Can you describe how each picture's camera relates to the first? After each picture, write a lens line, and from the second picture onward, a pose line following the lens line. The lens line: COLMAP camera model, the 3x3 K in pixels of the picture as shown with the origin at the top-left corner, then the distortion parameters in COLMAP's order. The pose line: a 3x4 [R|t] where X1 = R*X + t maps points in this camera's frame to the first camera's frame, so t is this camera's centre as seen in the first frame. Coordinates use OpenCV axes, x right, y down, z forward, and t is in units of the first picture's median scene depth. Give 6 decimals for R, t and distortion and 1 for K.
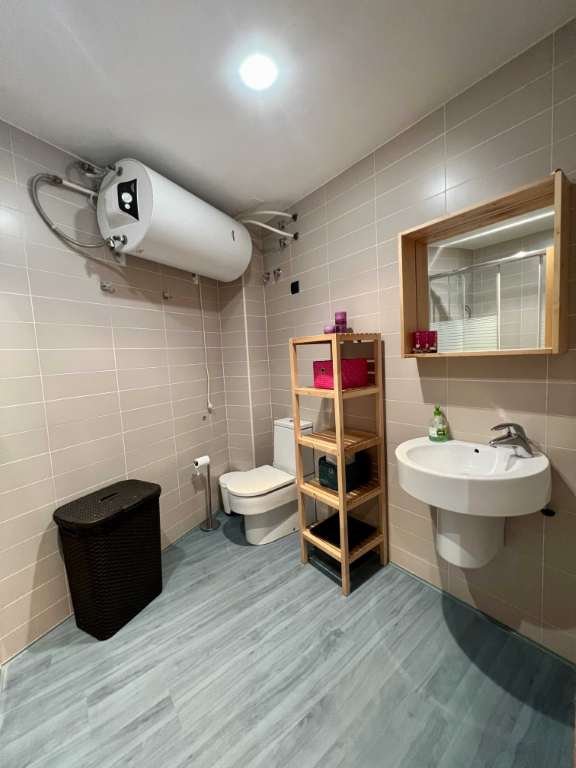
lens RADIAL K [[307.8, 0, 287.9], [0, 307.8, 383.1], [0, 0, 1]] dist [-0.002114, 0.000373]
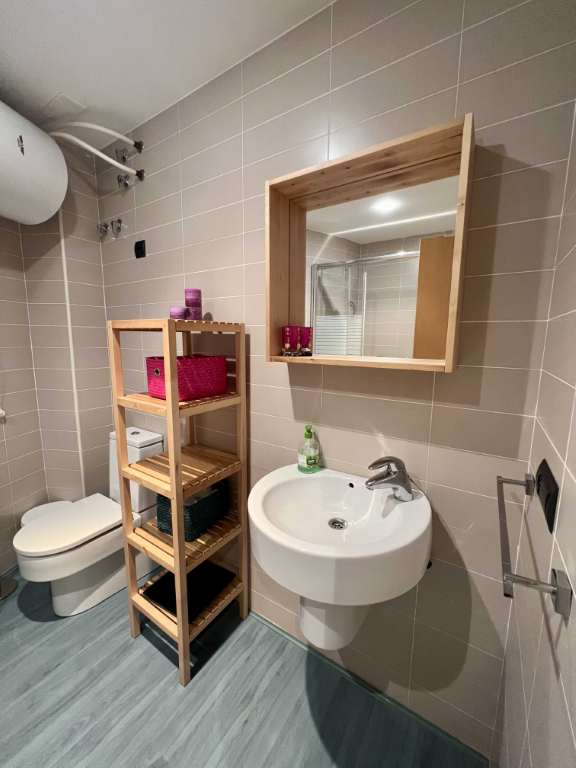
lens RADIAL K [[307.5, 0, 287.4], [0, 307.5, 383.4], [0, 0, 1]] dist [-0.001353, -0.000076]
pose [[0.947233, 0.019038, 0.319979, 0.160874], [-0.034564, 0.998481, 0.042913, -0.053251], [-0.318676, -0.051709, 0.946452, 0.255063]]
